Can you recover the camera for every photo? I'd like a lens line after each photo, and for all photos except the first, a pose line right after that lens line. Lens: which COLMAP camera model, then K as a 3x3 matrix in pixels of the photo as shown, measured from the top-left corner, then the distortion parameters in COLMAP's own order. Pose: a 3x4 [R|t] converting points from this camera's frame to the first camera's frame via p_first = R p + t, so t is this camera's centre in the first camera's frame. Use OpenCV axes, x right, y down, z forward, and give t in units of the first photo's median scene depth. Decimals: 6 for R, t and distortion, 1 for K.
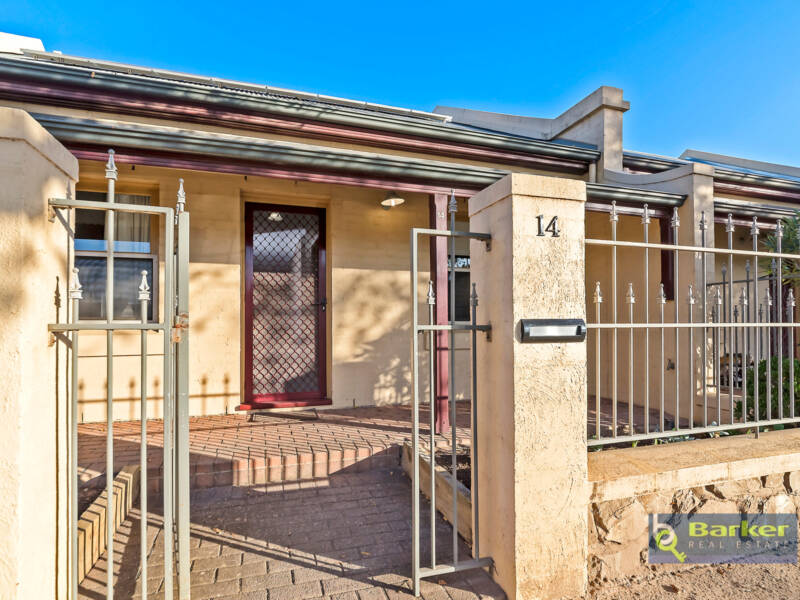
lens RADIAL K [[423.7, 0, 400.9], [0, 423.7, 323.2], [0, 0, 1]] dist [0.002185, -0.000486]
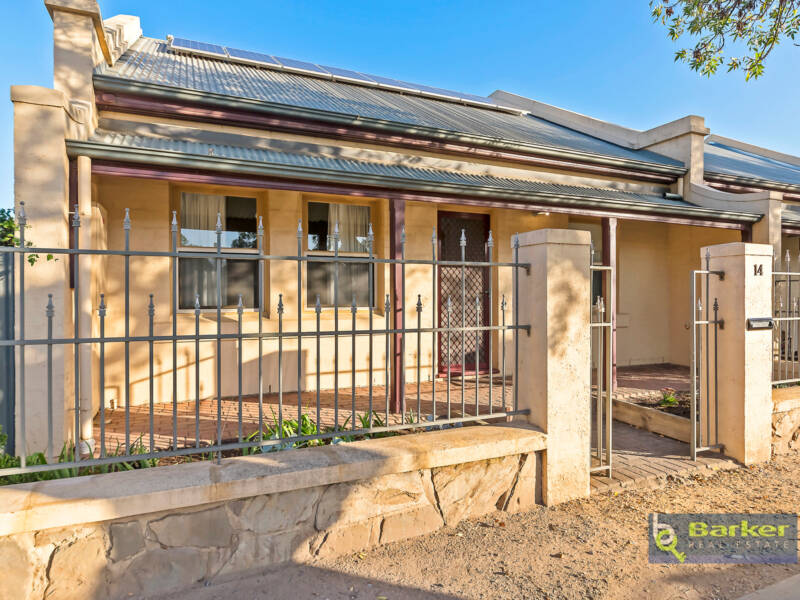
lens RADIAL K [[499.1, 0, 399.7], [0, 499.1, 301.8], [0, 0, 1]] dist [-0.001955, -0.002030]
pose [[0.994600, 0.000673, 0.103781, -0.767268], [-0.003052, 0.999736, 0.022771, -0.066498], [-0.103738, -0.022965, 0.994339, -0.551377]]
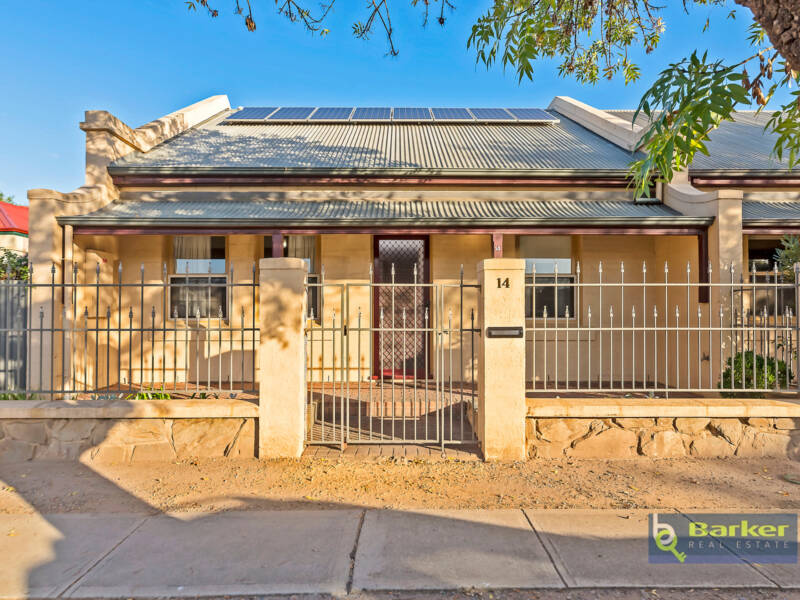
lens RADIAL K [[535.6, 0, 402.9], [0, 535.6, 301.2], [0, 0, 1]] dist [0.009398, -0.001347]
pose [[0.951213, -0.004360, -0.308505, 0.352967], [0.002279, 0.999972, -0.007106, -0.061116], [0.308528, 0.006056, 0.951196, -0.862290]]
